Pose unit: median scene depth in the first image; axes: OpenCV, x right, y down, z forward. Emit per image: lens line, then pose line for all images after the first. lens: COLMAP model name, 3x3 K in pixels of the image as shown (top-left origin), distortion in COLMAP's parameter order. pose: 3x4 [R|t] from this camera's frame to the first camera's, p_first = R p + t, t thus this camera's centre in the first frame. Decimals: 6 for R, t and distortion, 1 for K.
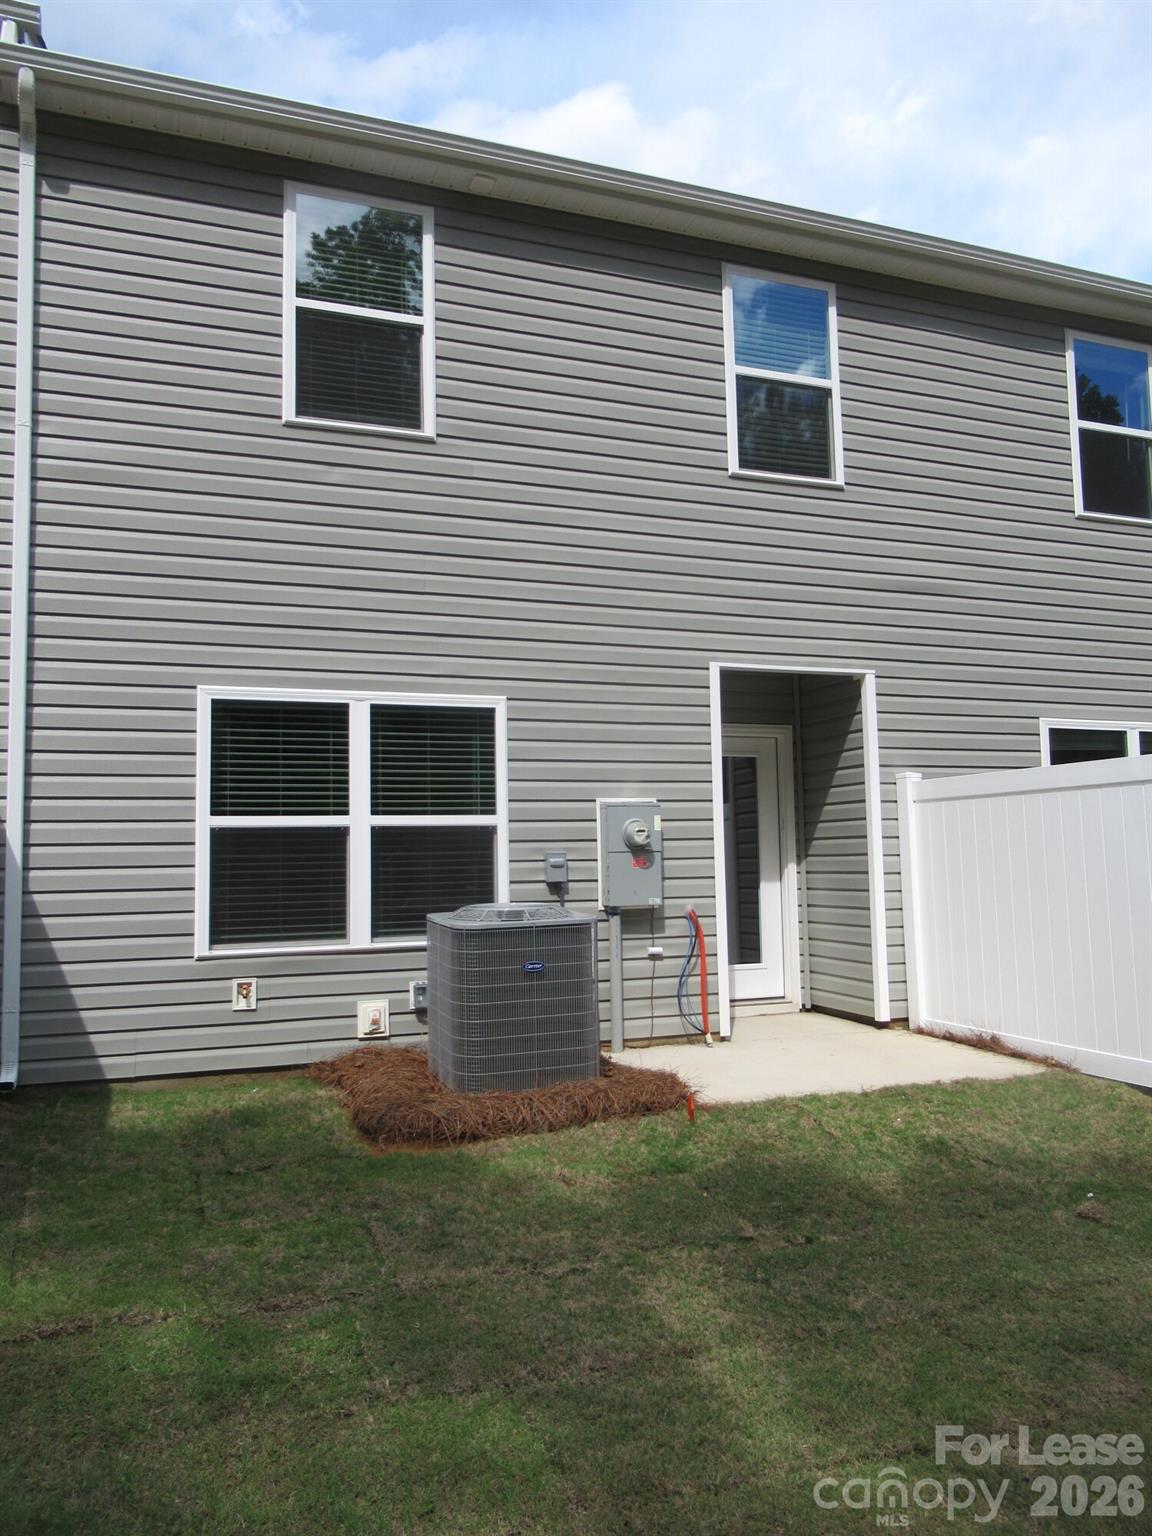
lens RADIAL K [[1082.7, 0, 590.4], [0, 1082.7, 754.3], [0, 0, 1]] dist [-0.010875, -0.003310]
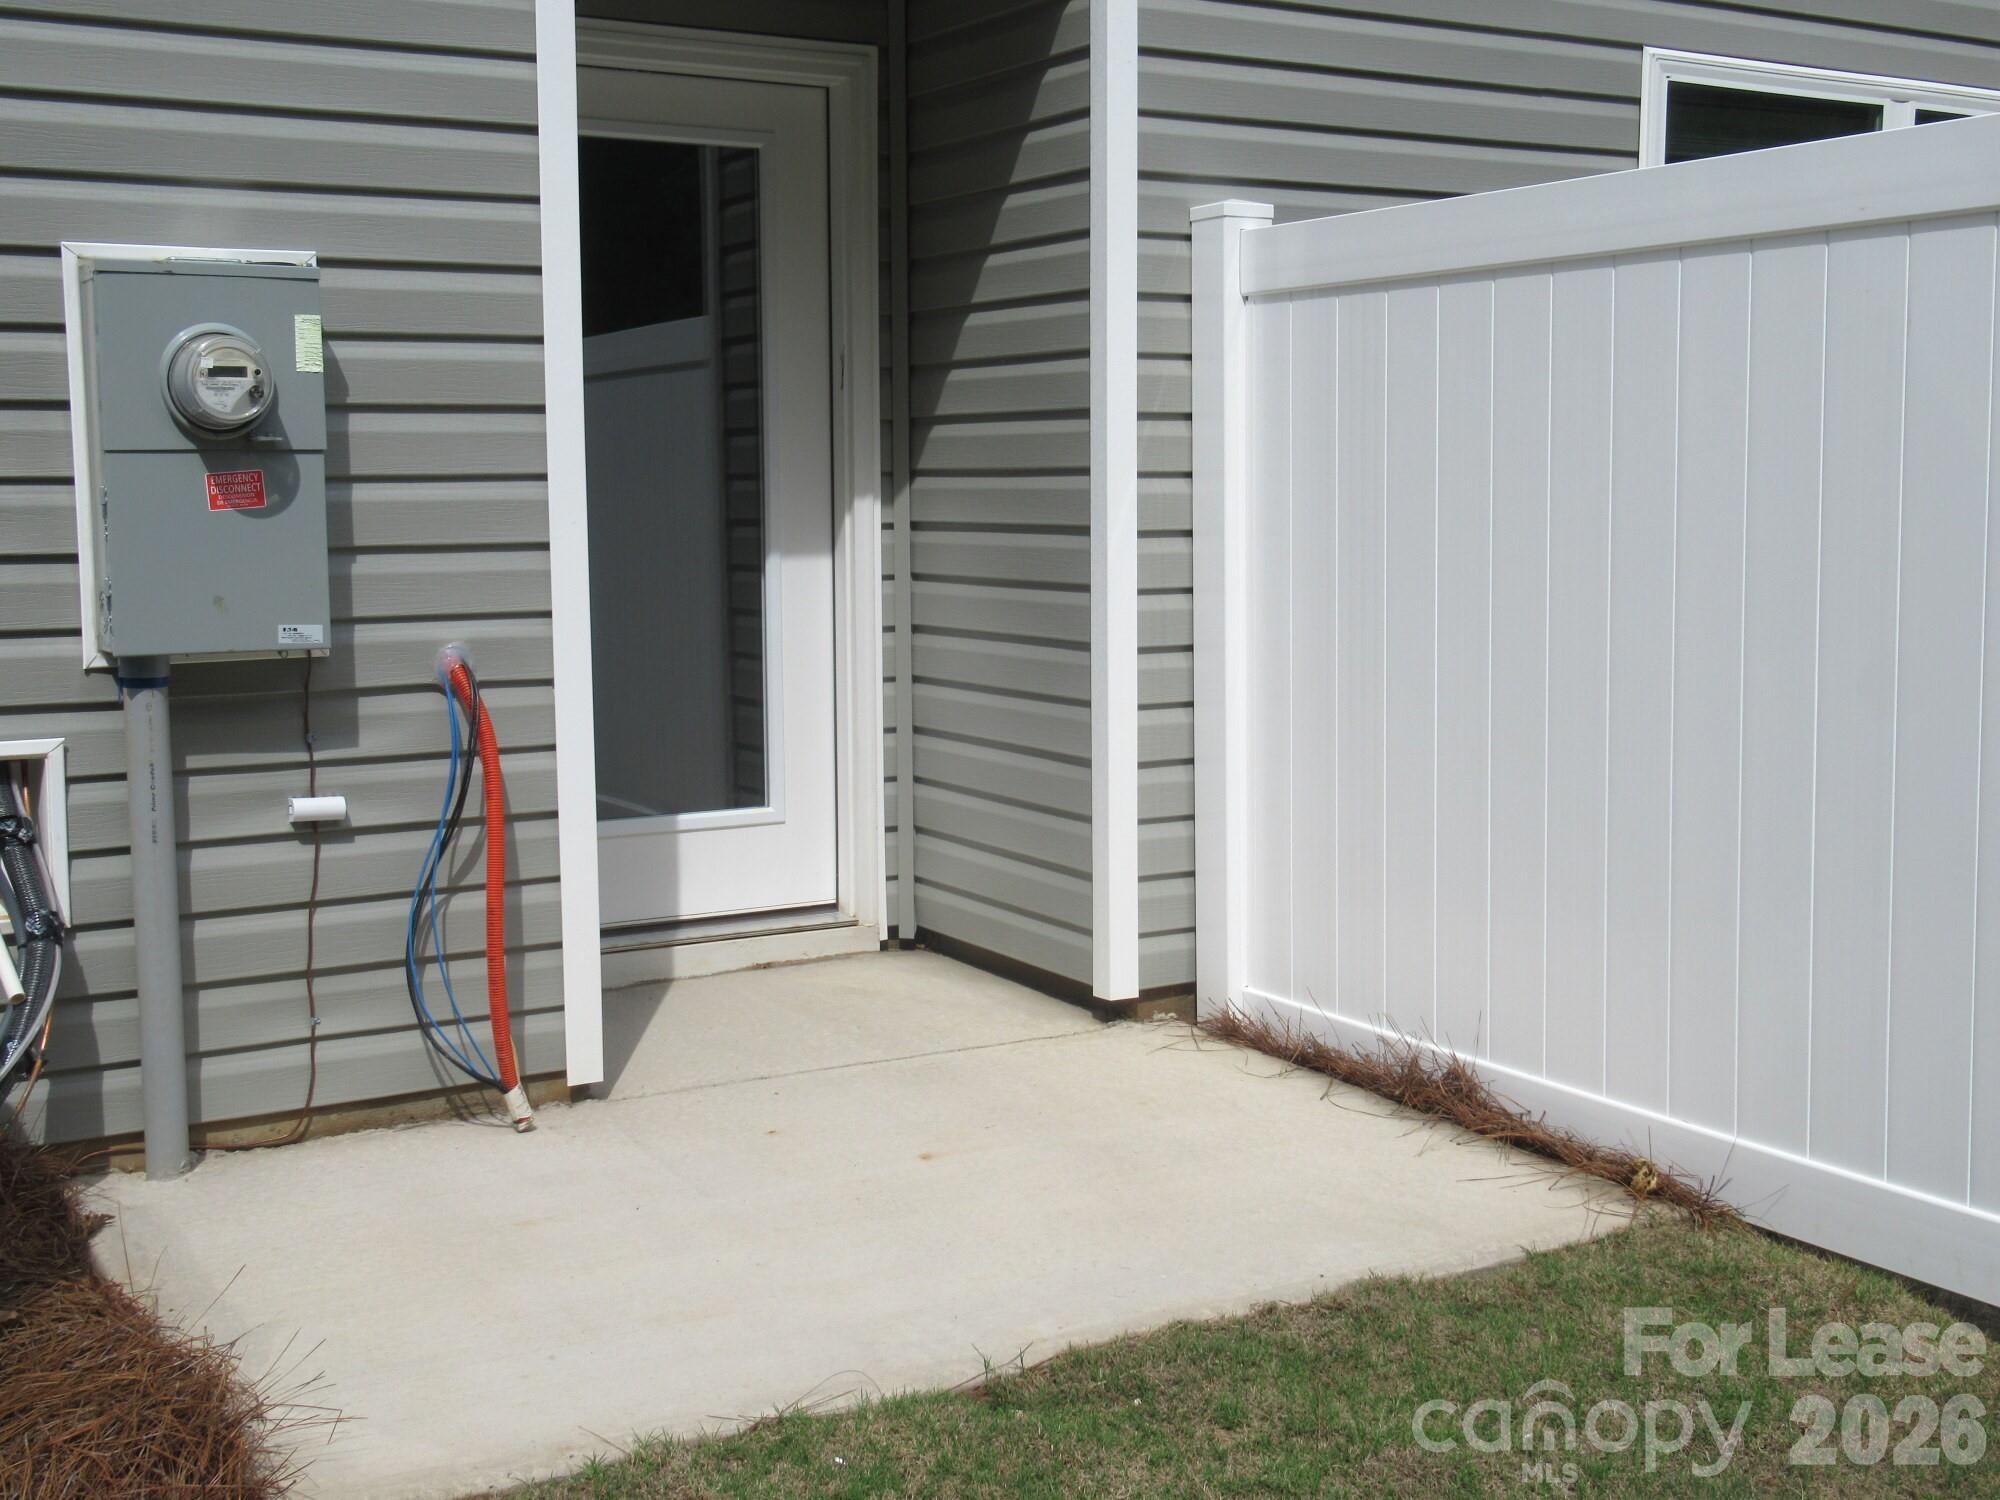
lens RADIAL K [[2316.6, 0, 1000.0], [0, 2316.6, 750.0], [0, 0, 1]] dist [0.055610, -0.006847]
pose [[0.984289, -0.012666, 0.176108, 0.126580], [-0.024823, 0.977590, 0.209049, 0.036680], [-0.174809, -0.210136, 0.961917, 0.393179]]
